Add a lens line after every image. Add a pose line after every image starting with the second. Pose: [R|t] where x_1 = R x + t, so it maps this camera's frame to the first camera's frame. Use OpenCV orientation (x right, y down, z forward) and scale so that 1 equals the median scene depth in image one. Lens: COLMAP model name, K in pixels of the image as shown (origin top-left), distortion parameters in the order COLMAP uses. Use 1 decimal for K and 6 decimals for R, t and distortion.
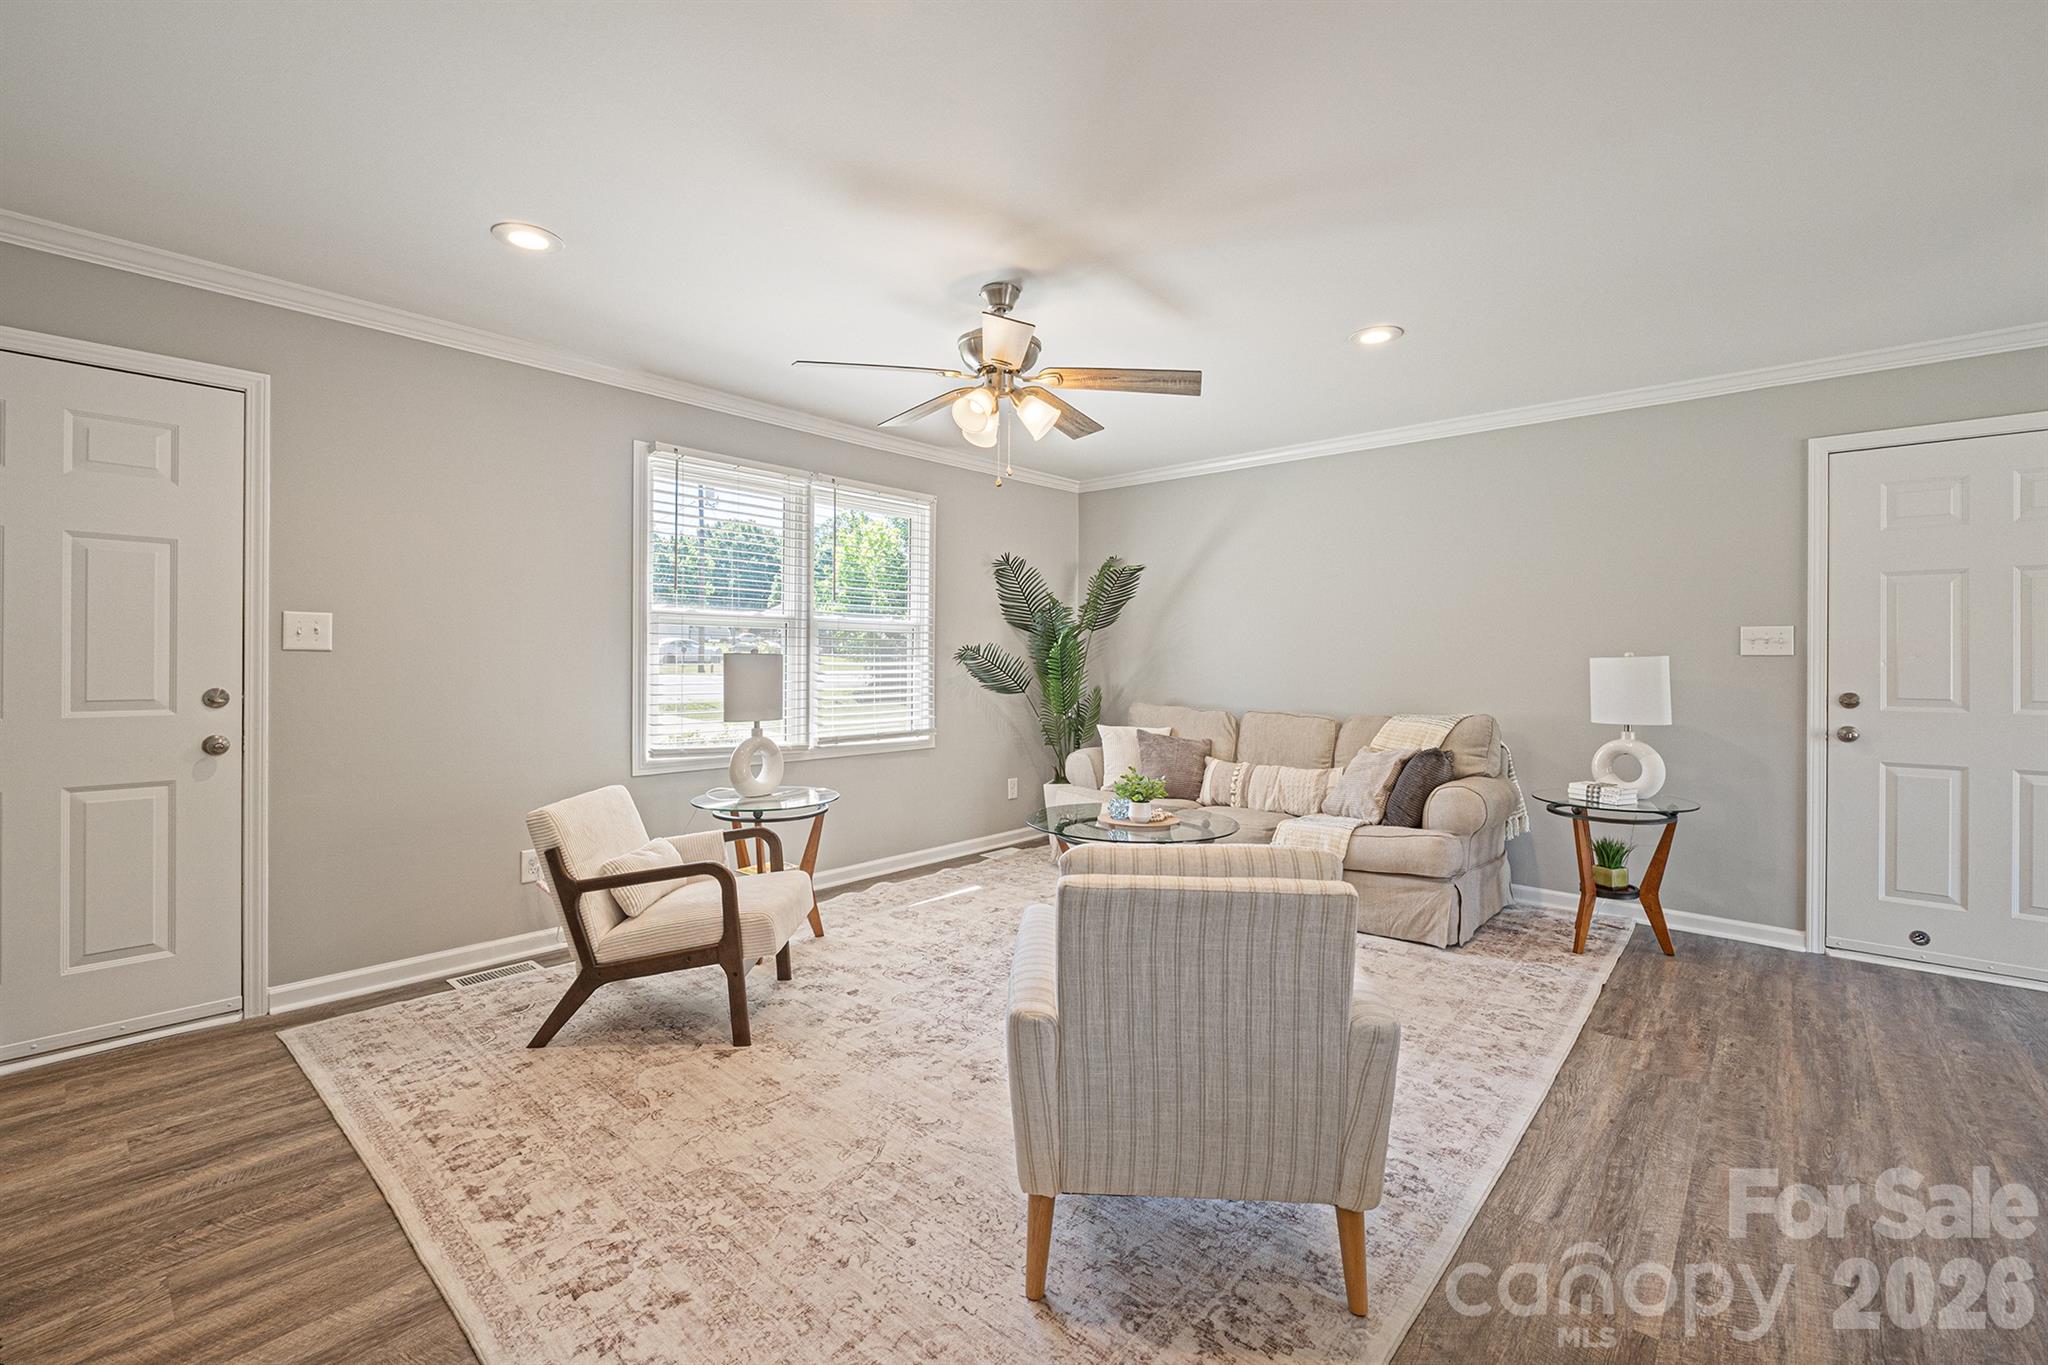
lens RADIAL K [[859.5, 0, 1023.7], [0, 859.5, 661.7], [0, 0, 1]] dist [-0.003079, -0.001935]
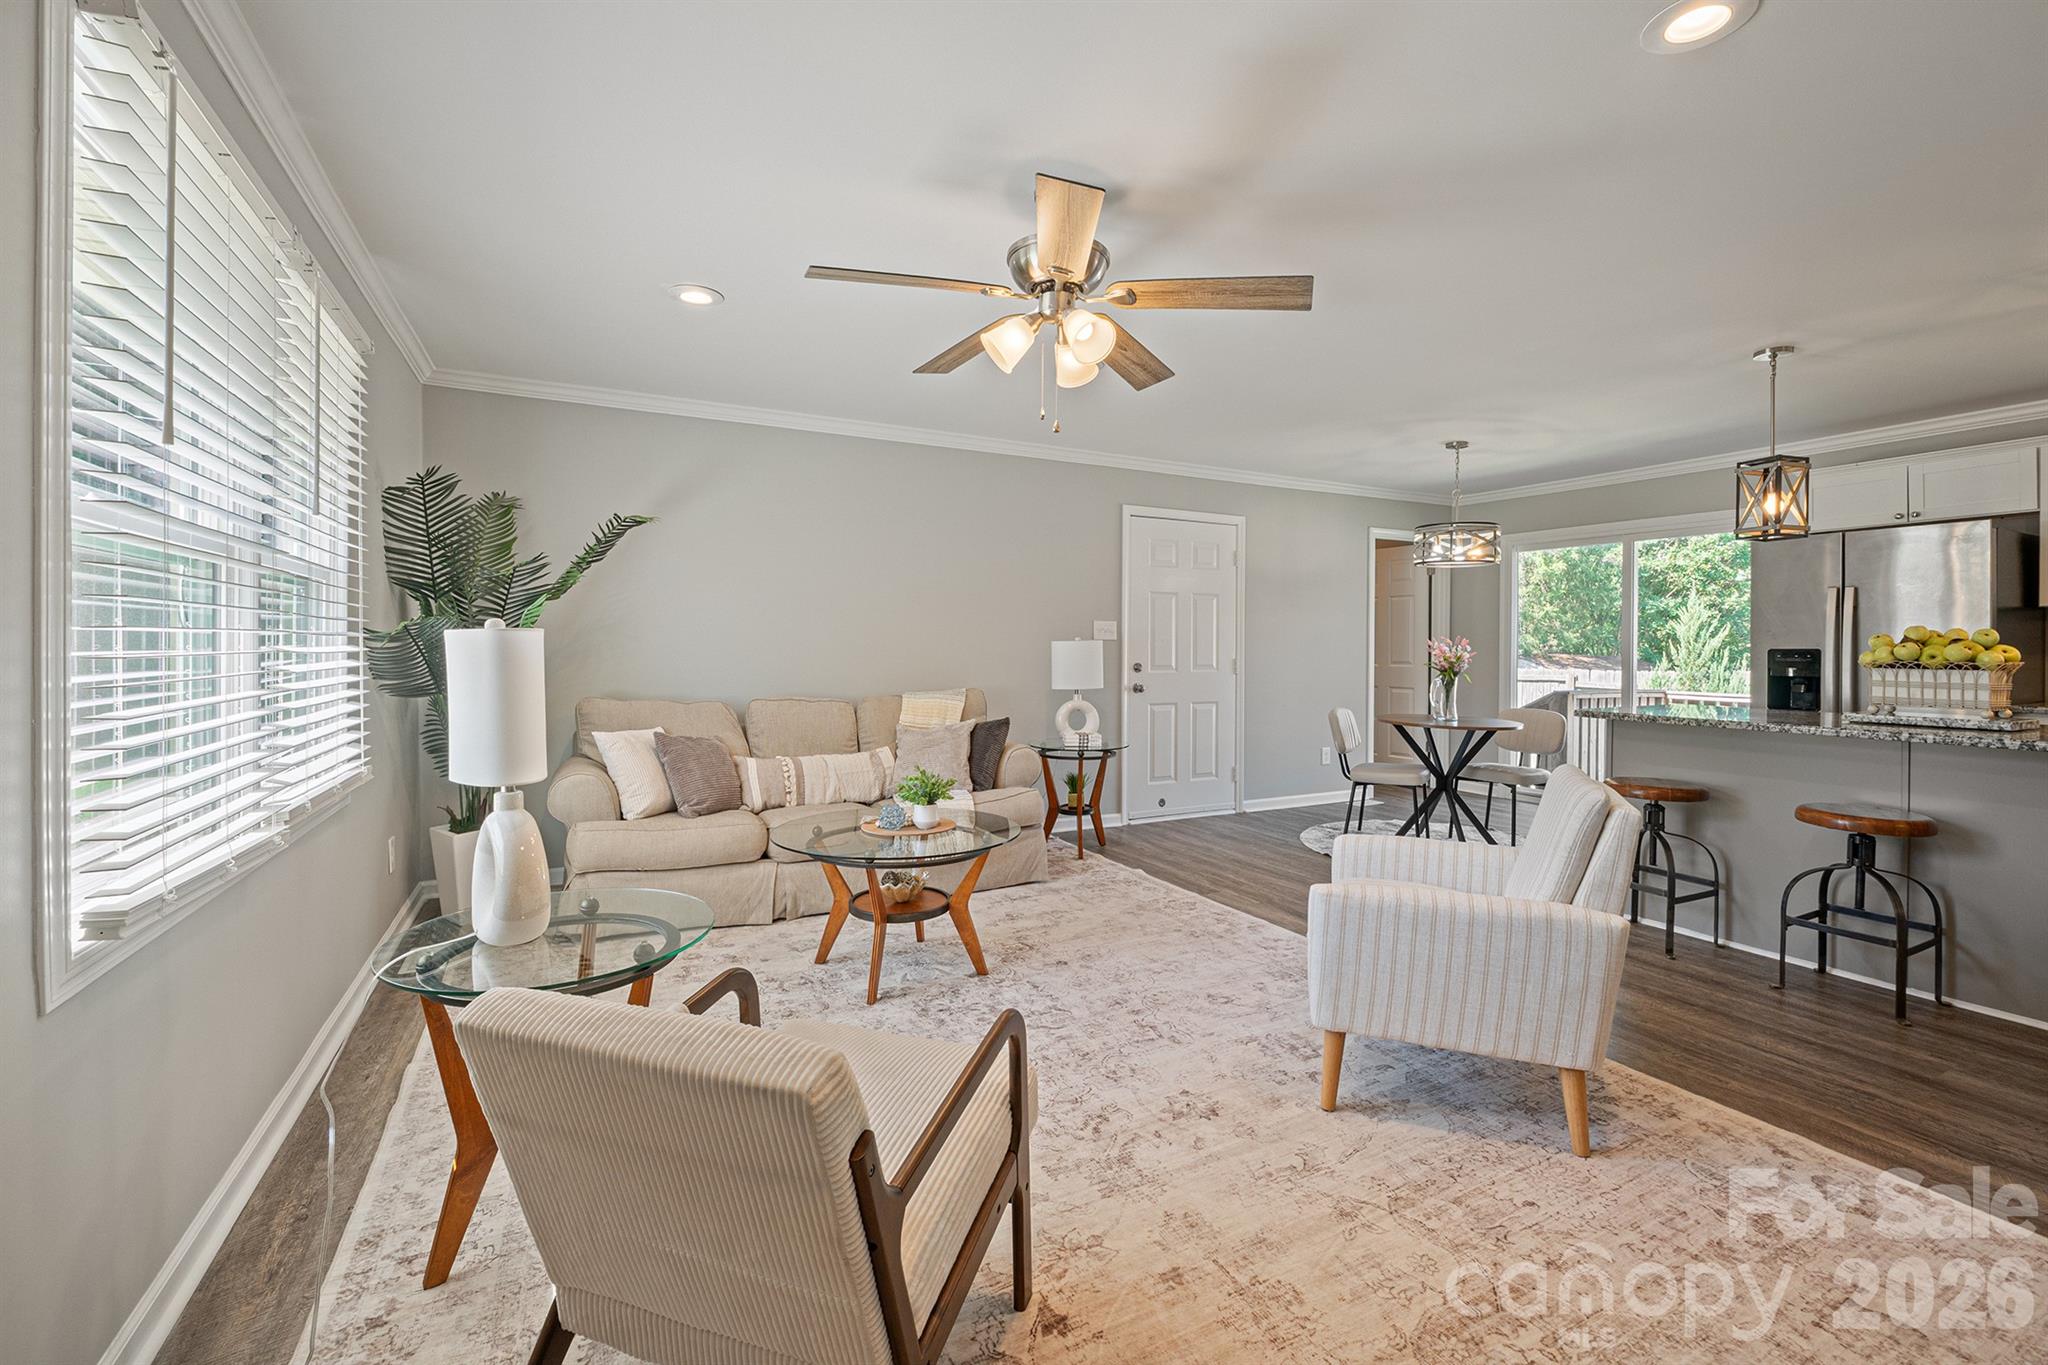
lens RADIAL K [[859.5, 0, 1028.1], [0, 859.5, 648.6], [0, 0, 1]] dist [-0.003079, -0.001935]
pose [[0.360437, -0.004358, 0.932773, -0.668288], [-0.002502, 0.999981, 0.005639, -0.000531], [-0.932780, -0.004366, 0.360419, 0.607097]]
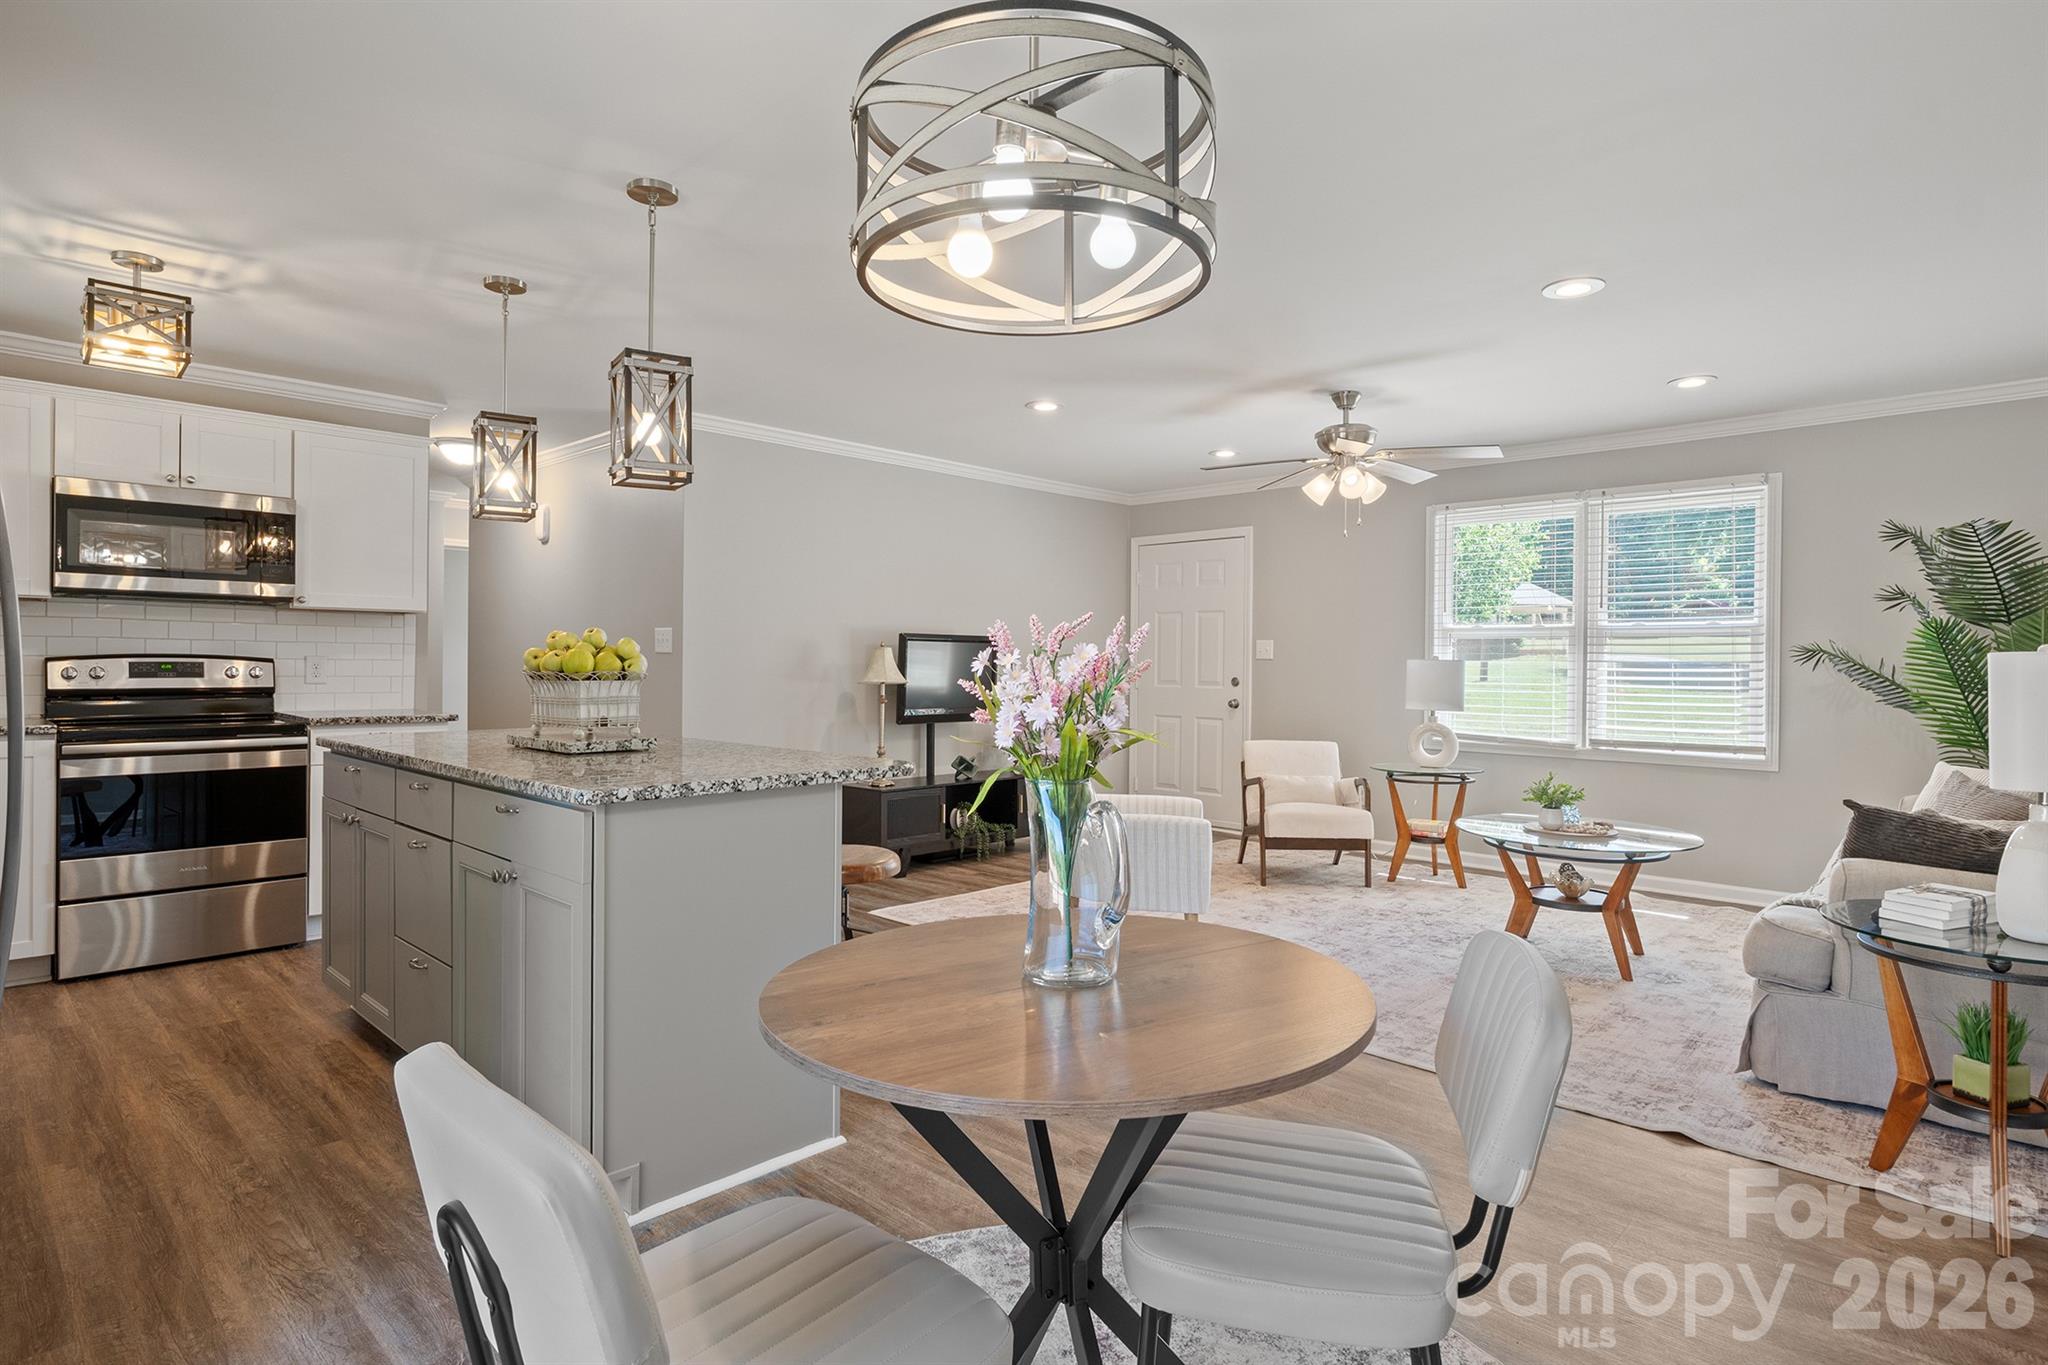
lens RADIAL K [[1068.2, 0, 1035.7], [0, 1068.2, 665.5], [0, 0, 1]] dist [-0.002293, -0.001445]
pose [[-0.032917, -0.001836, -0.999456, 1.417074], [-0.009065, 0.999958, -0.001539, 0.008654], [0.999417, 0.009009, -0.032932, 0.468550]]
